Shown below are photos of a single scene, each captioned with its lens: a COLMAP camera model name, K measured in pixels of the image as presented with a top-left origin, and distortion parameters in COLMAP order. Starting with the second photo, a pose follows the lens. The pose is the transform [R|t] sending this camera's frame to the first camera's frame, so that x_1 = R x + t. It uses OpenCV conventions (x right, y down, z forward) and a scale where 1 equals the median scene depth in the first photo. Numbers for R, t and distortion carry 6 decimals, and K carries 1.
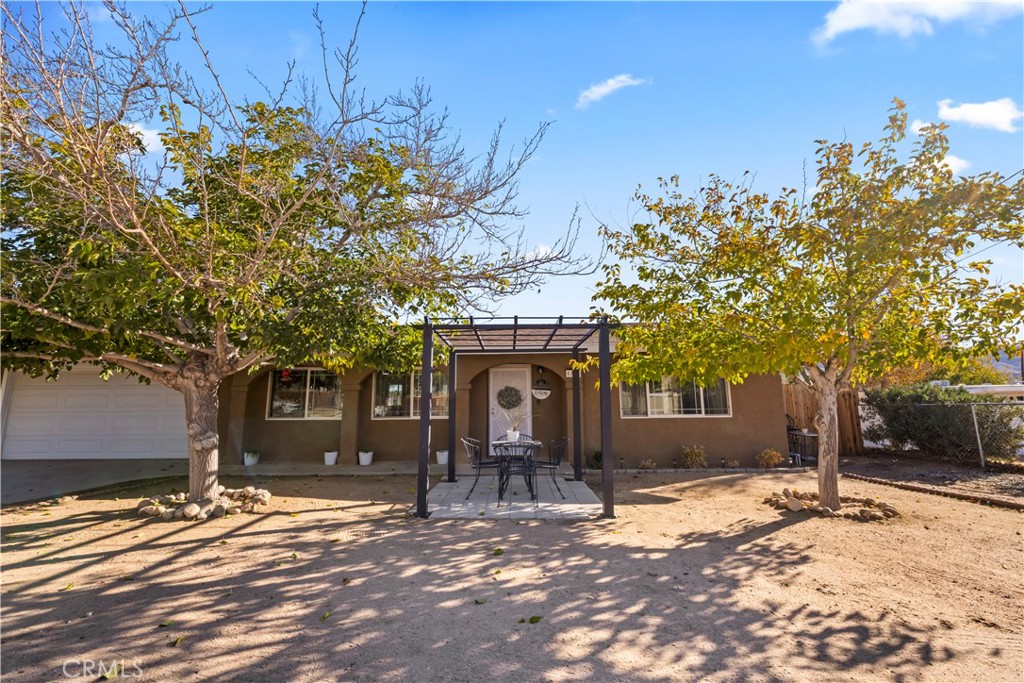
lens RADIAL K [[428.9, 0, 505.5], [0, 428.9, 329.2], [0, 0, 1]] dist [0.001403, 0.000287]
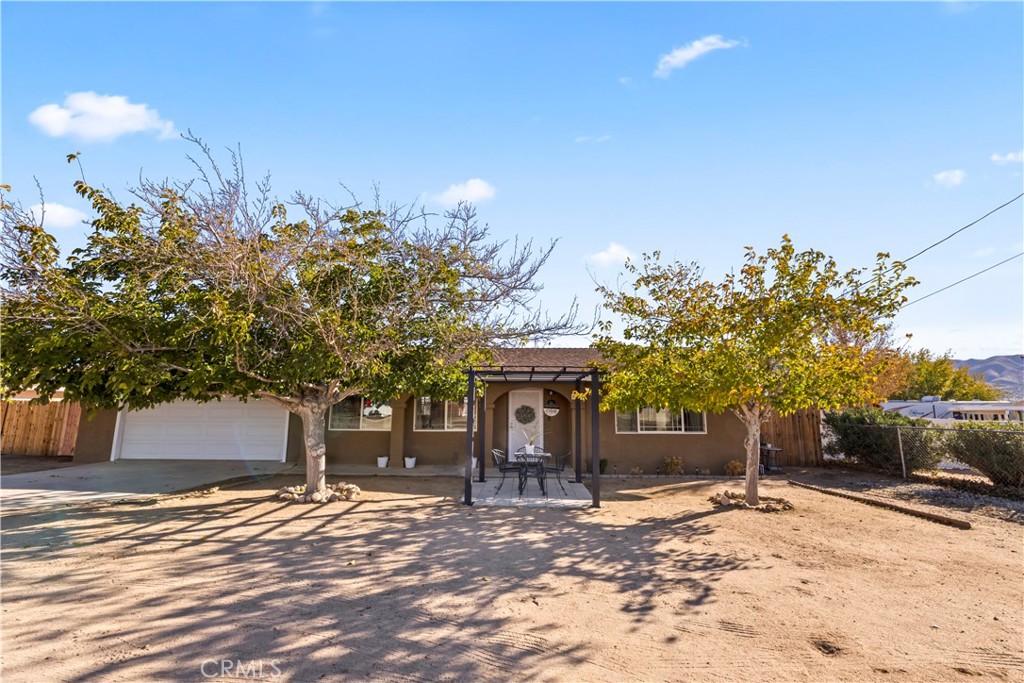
lens RADIAL K [[429.1, 0, 509.8], [0, 429.1, 335.3], [0, 0, 1]] dist [0.001590, 0.000455]
pose [[0.999728, 0.010804, -0.020649, -0.023791], [-0.010668, 0.999921, 0.006722, -0.142625], [0.020720, -0.006500, 0.999764, -0.427241]]
